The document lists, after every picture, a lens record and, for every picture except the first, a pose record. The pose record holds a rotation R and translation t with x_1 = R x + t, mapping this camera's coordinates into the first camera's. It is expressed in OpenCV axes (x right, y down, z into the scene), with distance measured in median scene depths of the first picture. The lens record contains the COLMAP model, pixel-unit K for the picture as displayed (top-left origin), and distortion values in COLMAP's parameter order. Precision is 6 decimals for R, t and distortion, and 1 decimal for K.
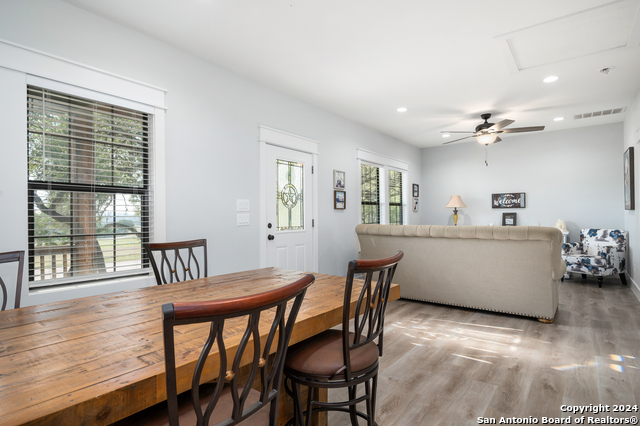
lens RADIAL K [[354.3, 0, 321.7], [0, 354.3, 215.8], [0, 0, 1]] dist [0.003795, 0.000125]
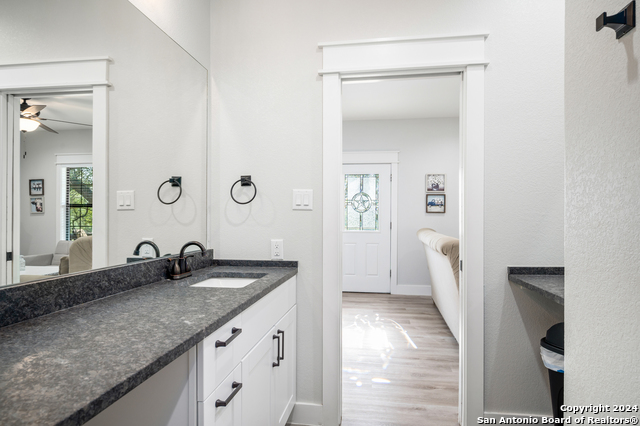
lens RADIAL K [[379.9, 0, 319.3], [0, 379.9, 212.9], [0, 0, 1]] dist [0.001185, 0.000039]
pose [[0.459312, 0.002872, -0.888270, 0.996149], [-0.008474, 0.999963, -0.001149, -0.017156], [0.888235, 0.008055, 0.459319, 0.268547]]
